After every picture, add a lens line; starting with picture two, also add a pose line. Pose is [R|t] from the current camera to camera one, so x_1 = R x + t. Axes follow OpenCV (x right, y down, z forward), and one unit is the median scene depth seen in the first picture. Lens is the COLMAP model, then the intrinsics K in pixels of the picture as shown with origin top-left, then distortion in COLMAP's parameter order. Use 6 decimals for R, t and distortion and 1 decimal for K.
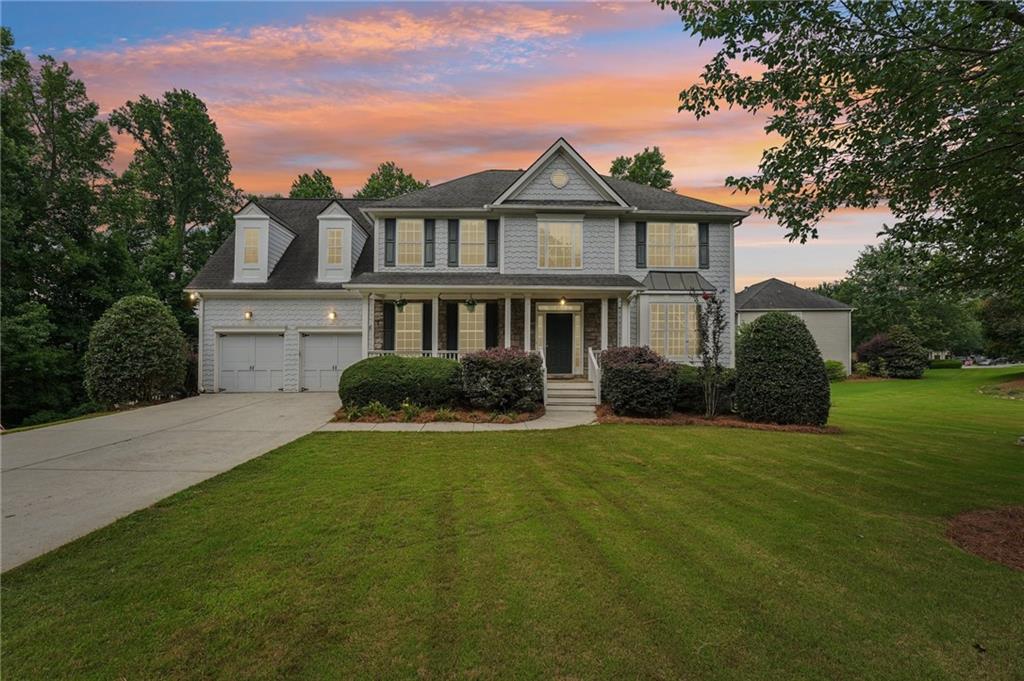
lens RADIAL K [[433.2, 0, 512.0], [0, 433.2, 340.5], [0, 0, 1]] dist [-0.018881, 0.000124]
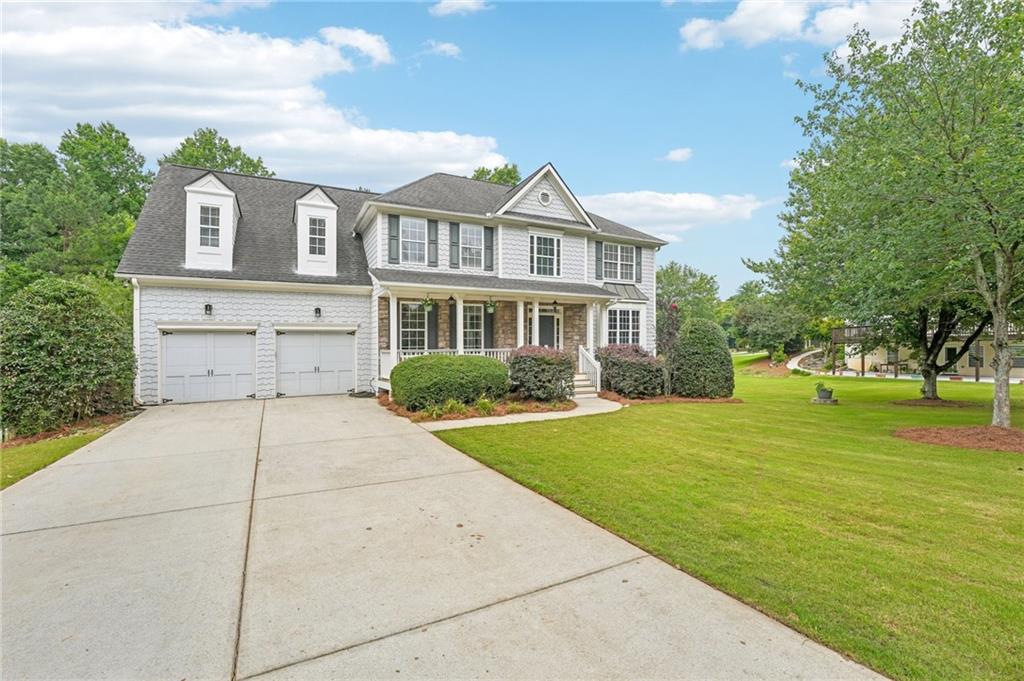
lens RADIAL K [[423.0, 0, 512.0], [0, 423.0, 340.5], [0, 0, 1]] dist [-0.023901, -0.000117]
pose [[0.908831, -0.002900, 0.417155, -0.424348], [-0.000680, 0.999964, 0.008432, -0.005156], [-0.417165, -0.007947, 0.908796, 0.017436]]
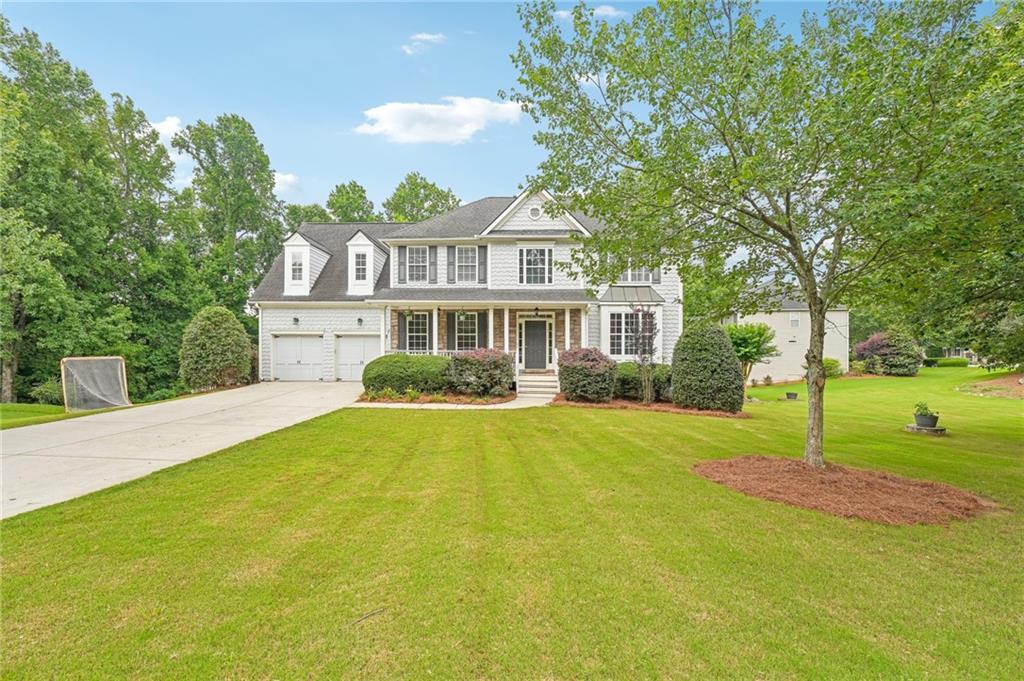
lens RADIAL K [[419.9, 0, 508.1], [0, 419.9, 347.5], [0, 0, 1]] dist [-0.017855, 0.000050]
pose [[0.997674, 0.006075, -0.067900, 0.111244], [-0.004123, 0.999575, 0.028859, -0.018942], [0.068047, -0.028512, 0.997275, -0.213558]]
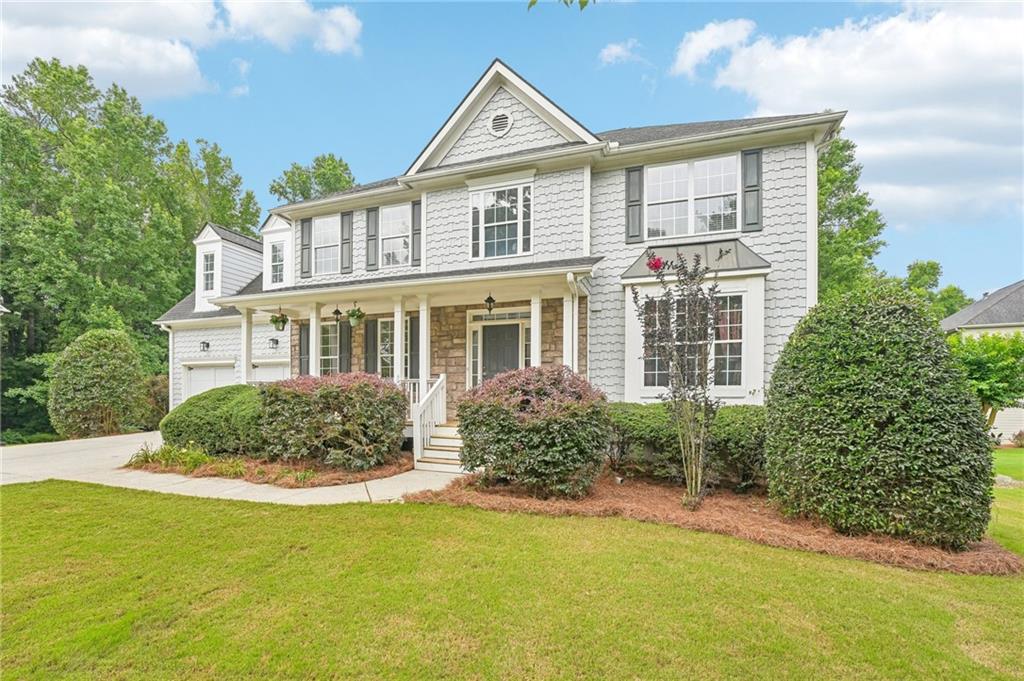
lens RADIAL K [[461.6, 0, 510.8], [0, 461.6, 389.6], [0, 0, 1]] dist [-0.023247, -0.000217]
pose [[0.927081, -0.001803, -0.374856, 0.379181], [0.005479, 0.999947, 0.008740, 0.030461], [0.374820, -0.010156, 0.927042, 0.336332]]
